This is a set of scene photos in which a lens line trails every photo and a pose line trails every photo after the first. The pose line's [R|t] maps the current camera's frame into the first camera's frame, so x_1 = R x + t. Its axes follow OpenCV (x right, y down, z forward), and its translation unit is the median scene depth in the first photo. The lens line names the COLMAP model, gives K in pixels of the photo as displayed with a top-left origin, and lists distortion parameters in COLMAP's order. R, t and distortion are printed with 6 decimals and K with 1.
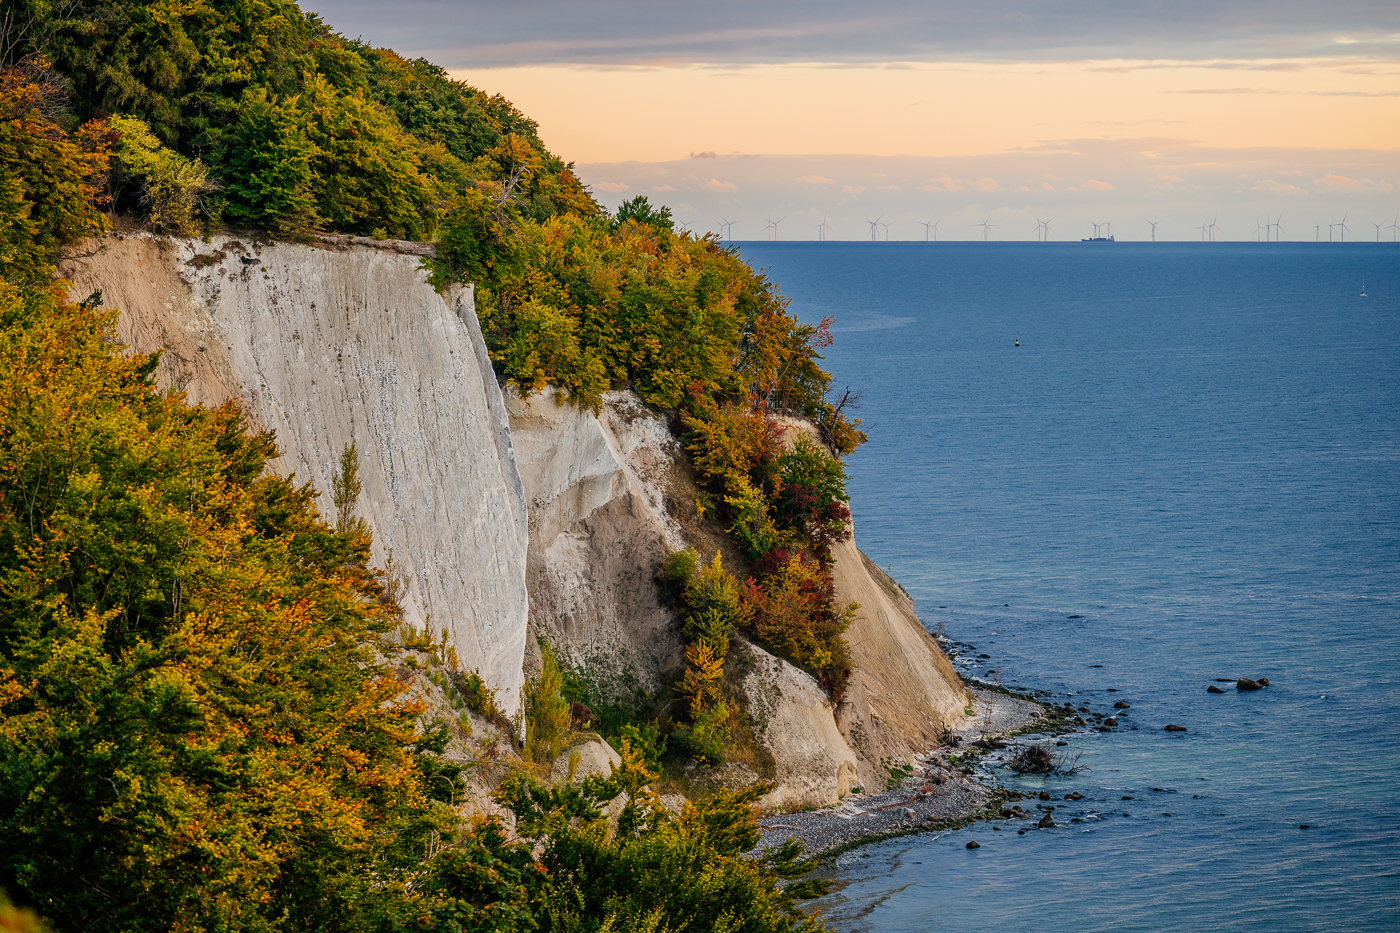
lens RADIAL K [[5052.9, 0, 700.0], [0, 5052.9, 466.0], [0, 0, 1]] dist [-0.000850, 0.000000]
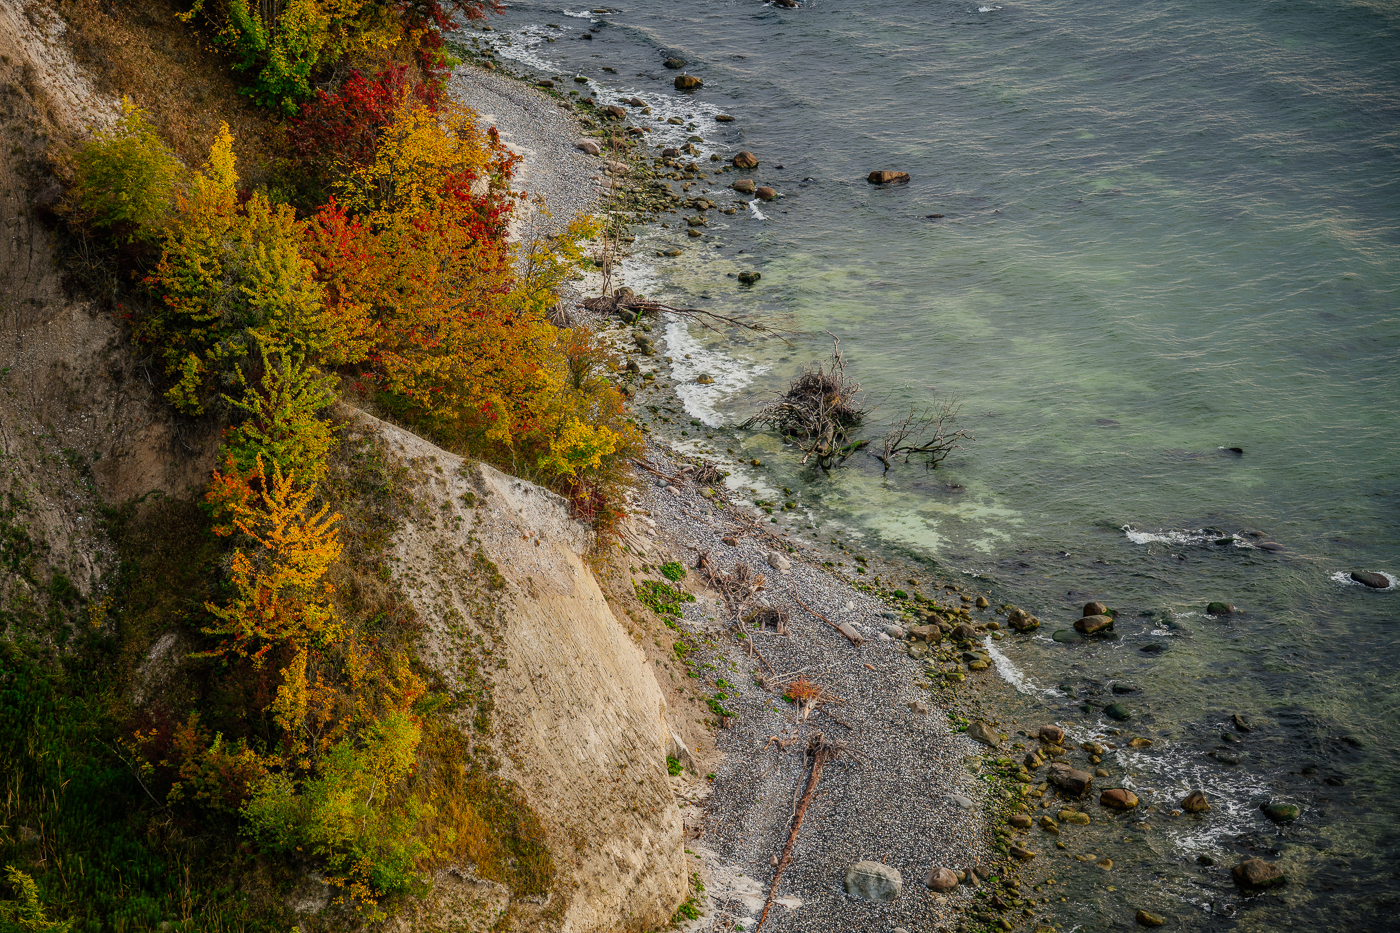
lens RADIAL K [[3882.7, 0, 700.3], [0, 3882.7, 466.5], [0, 0, 1]] dist [0.288817, 0.000000]
pose [[0.952998, -0.111136, 0.281858, -0.044330], [0.028534, 0.959082, 0.281687, -0.036135], [-0.301631, -0.260405, 0.917174, 0.749938]]
